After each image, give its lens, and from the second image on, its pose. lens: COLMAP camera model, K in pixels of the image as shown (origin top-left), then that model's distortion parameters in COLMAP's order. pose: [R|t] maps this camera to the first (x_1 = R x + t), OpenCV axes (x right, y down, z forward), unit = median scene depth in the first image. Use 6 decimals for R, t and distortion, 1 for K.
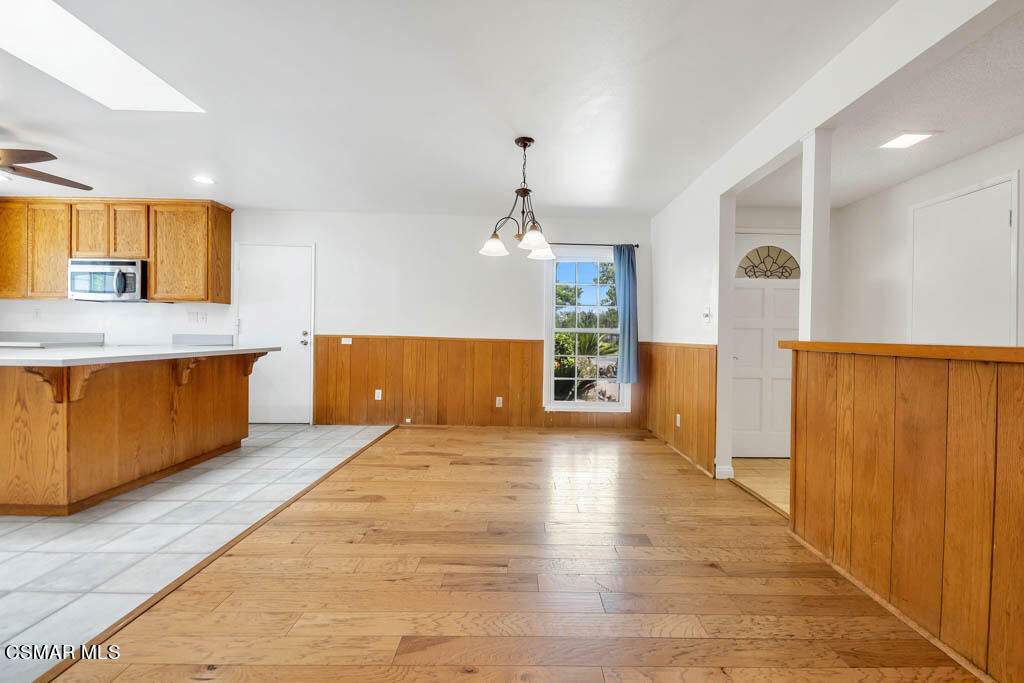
lens RADIAL K [[412.0, 0, 526.9], [0, 412.0, 339.0], [0, 0, 1]] dist [0.005324, -0.002671]
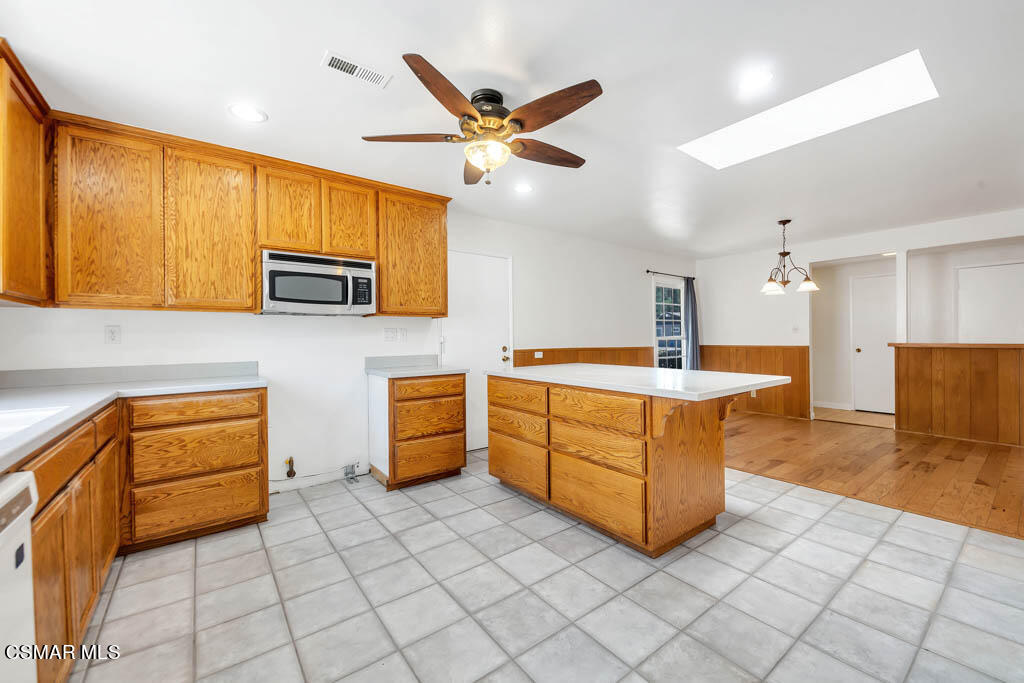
lens RADIAL K [[412.0, 0, 526.2], [0, 412.0, 339.4], [0, 0, 1]] dist [0.005324, -0.002671]
pose [[0.795481, -0.027690, 0.605345, -1.162758], [0.027434, 0.999577, 0.009672, -0.046961], [-0.605357, 0.008913, 0.795904, 0.226143]]
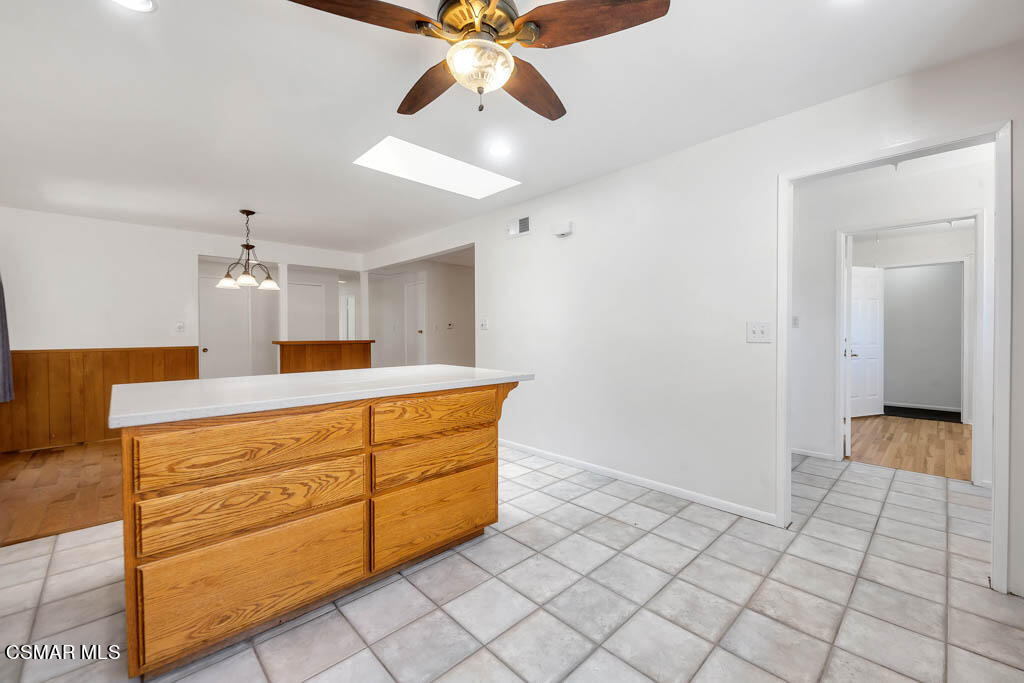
lens RADIAL K [[412.0, 0, 530.7], [0, 412.0, 337.7], [0, 0, 1]] dist [0.005324, -0.002671]
pose [[-0.702153, -0.021951, 0.711688, -1.174410], [-0.001551, 0.999569, 0.029300, -0.049592], [-0.712025, 0.019469, -0.701885, 0.872413]]
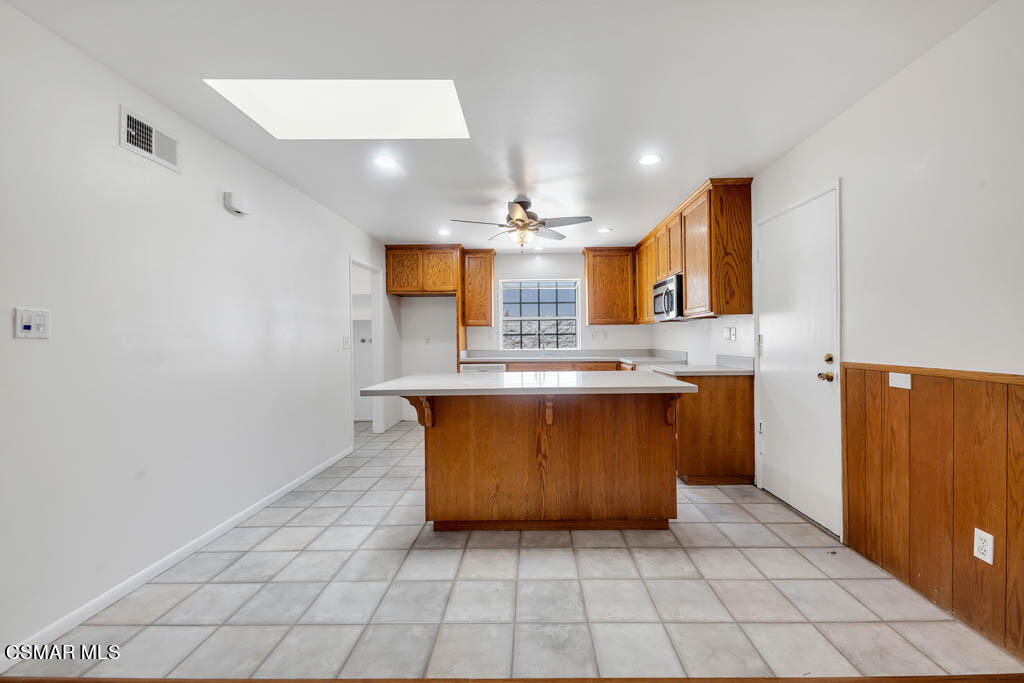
lens RADIAL K [[412.0, 0, 531.6], [0, 412.0, 335.8], [0, 0, 1]] dist [0.005324, -0.002671]
pose [[-0.014828, -0.018580, -0.999717, -0.010007], [-0.000168, 0.999827, -0.018580, -0.035359], [0.999890, -0.000107, -0.014828, 0.681810]]
